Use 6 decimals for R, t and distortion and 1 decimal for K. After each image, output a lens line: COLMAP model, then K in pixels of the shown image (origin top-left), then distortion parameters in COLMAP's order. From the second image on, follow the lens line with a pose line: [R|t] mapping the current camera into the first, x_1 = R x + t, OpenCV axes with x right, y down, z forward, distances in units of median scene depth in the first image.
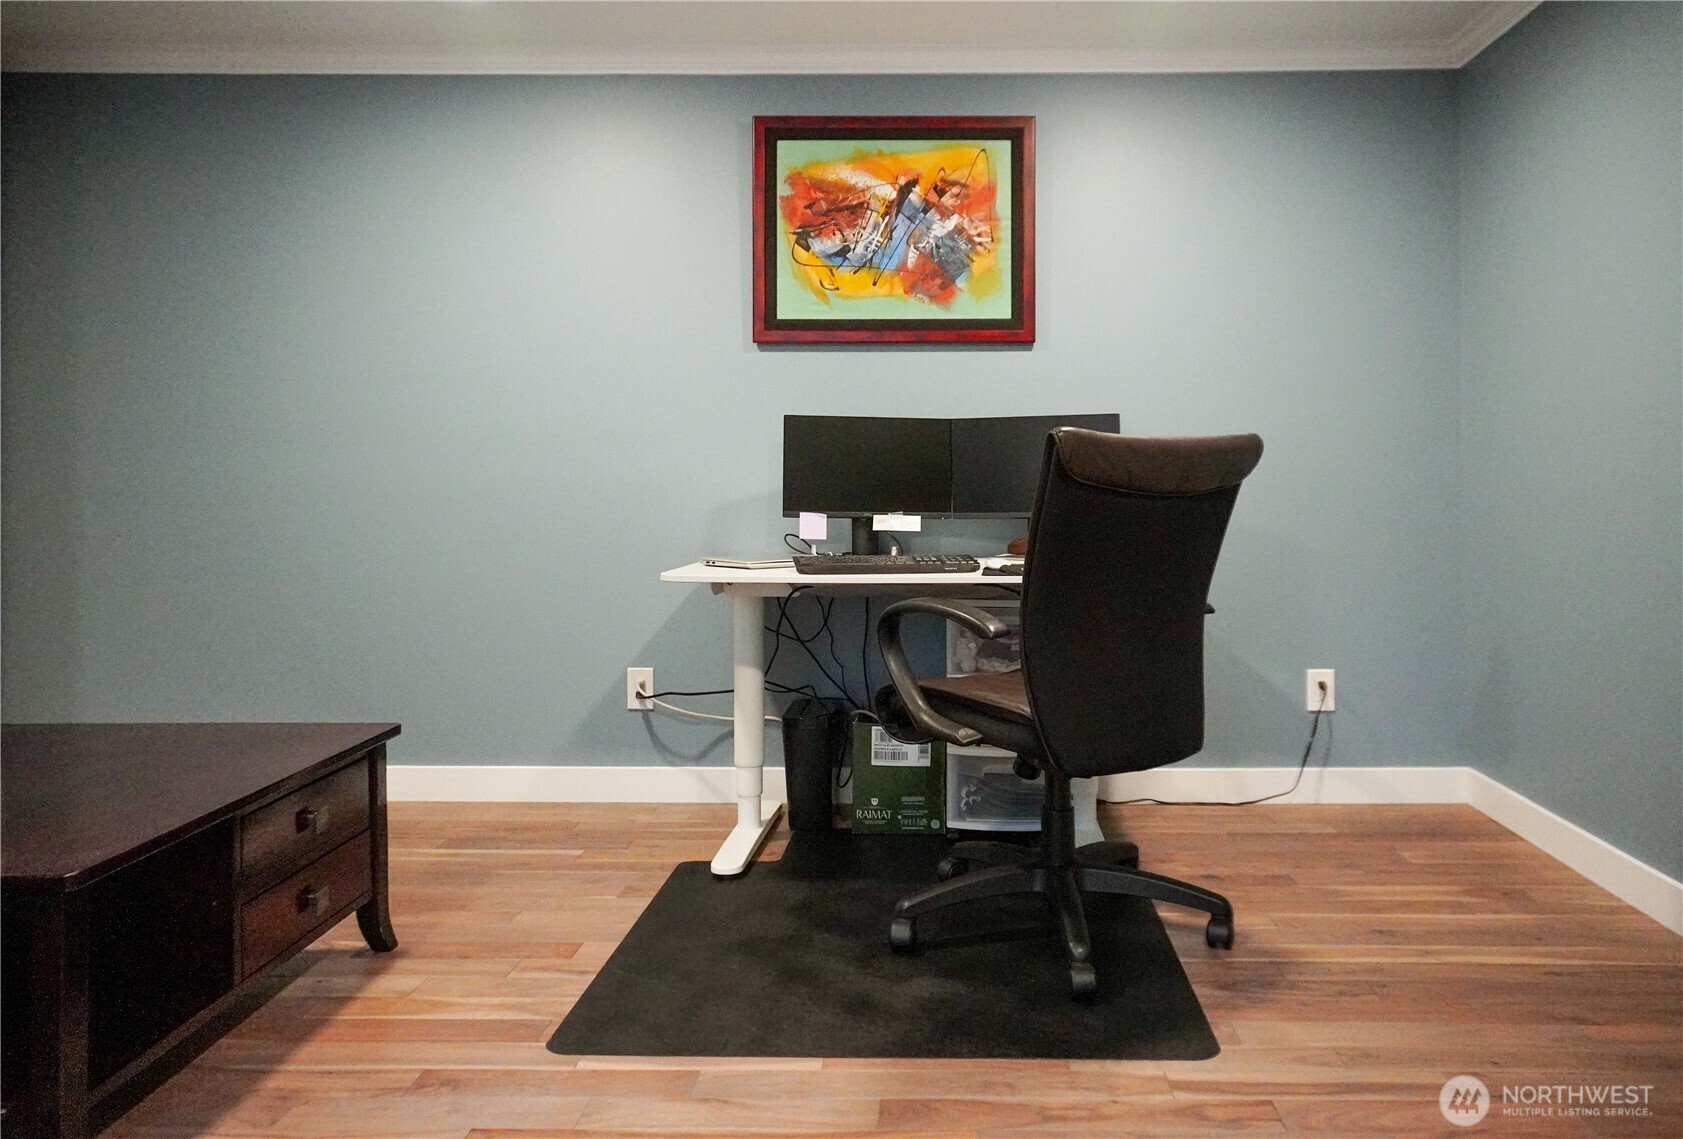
lens RADIAL K [[1233.6, 0, 845.2], [0, 1233.6, 481.4], [0, 0, 1]] dist [-0.024147, 0.002082]
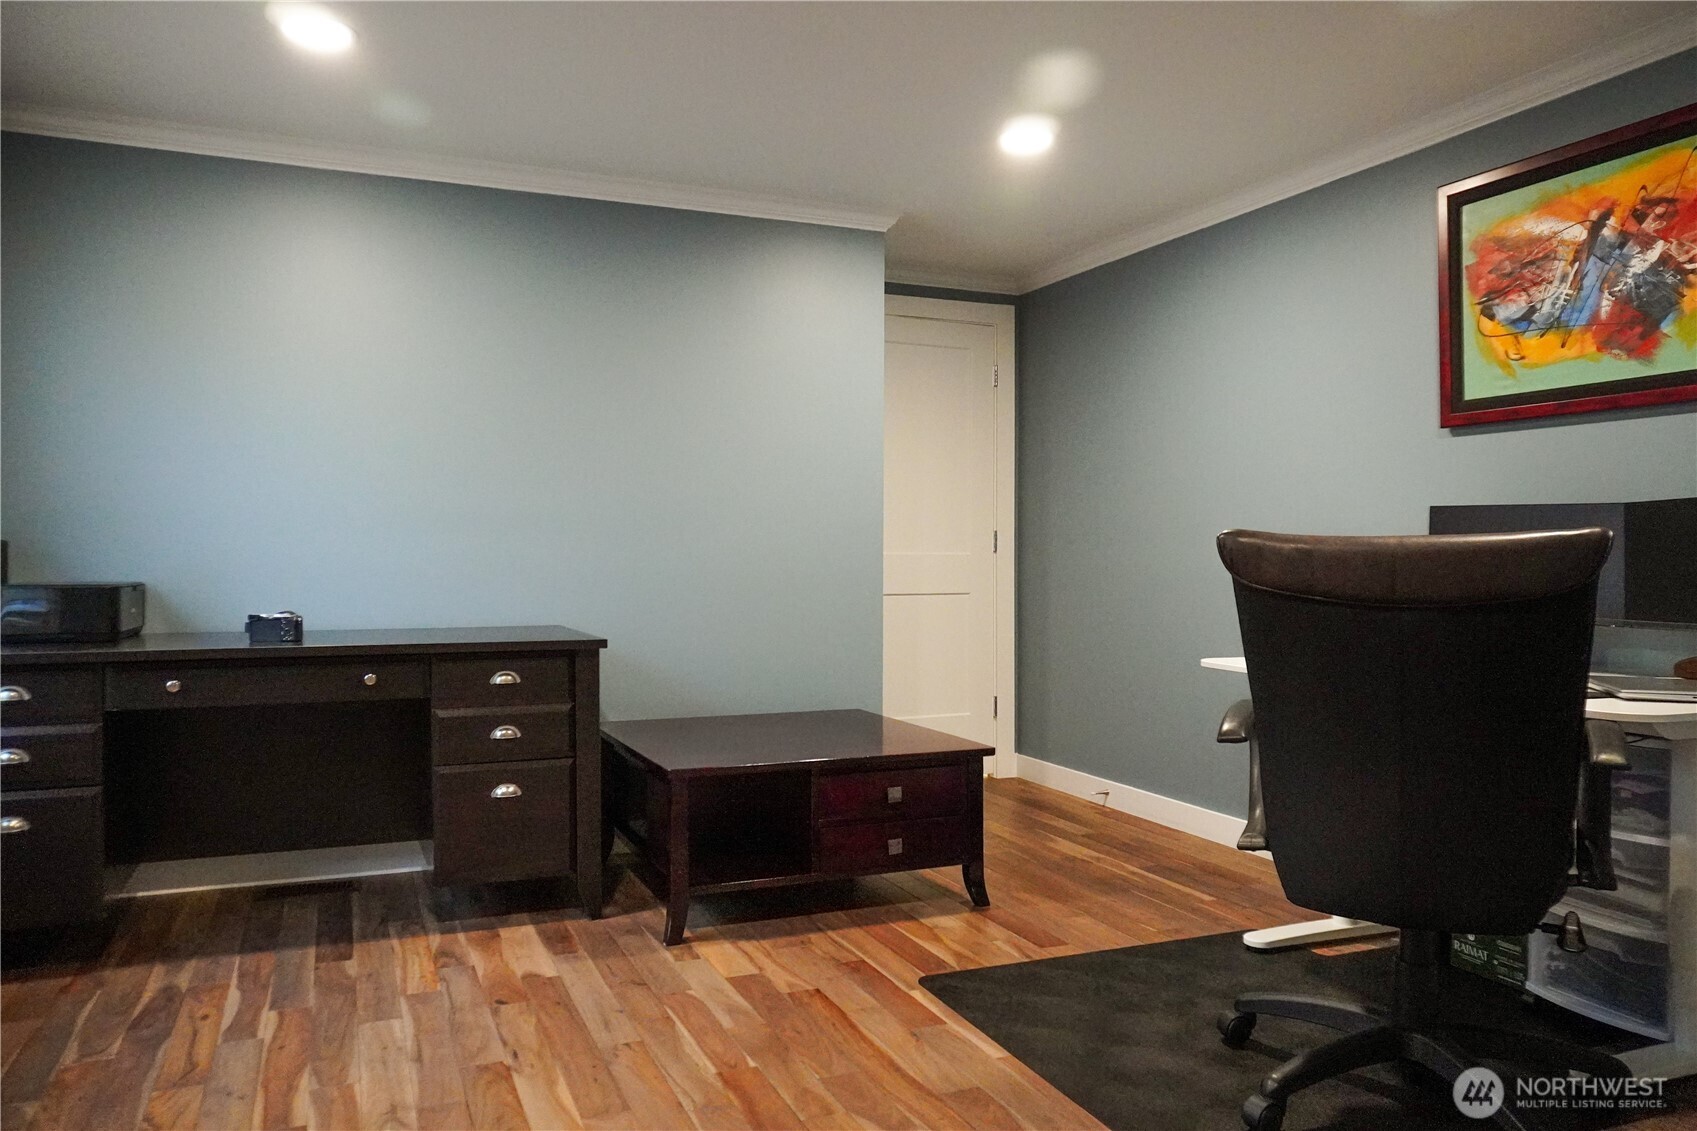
lens RADIAL K [[1207.5, 0, 848.1], [0, 1207.5, 563.6], [0, 0, 1]] dist [-0.003152, -0.000964]
pose [[0.391096, 0.009398, -0.920302, 0.597321], [0.004466, 0.999917, 0.012109, -0.022349], [0.920339, -0.008846, 0.391021, 0.220777]]
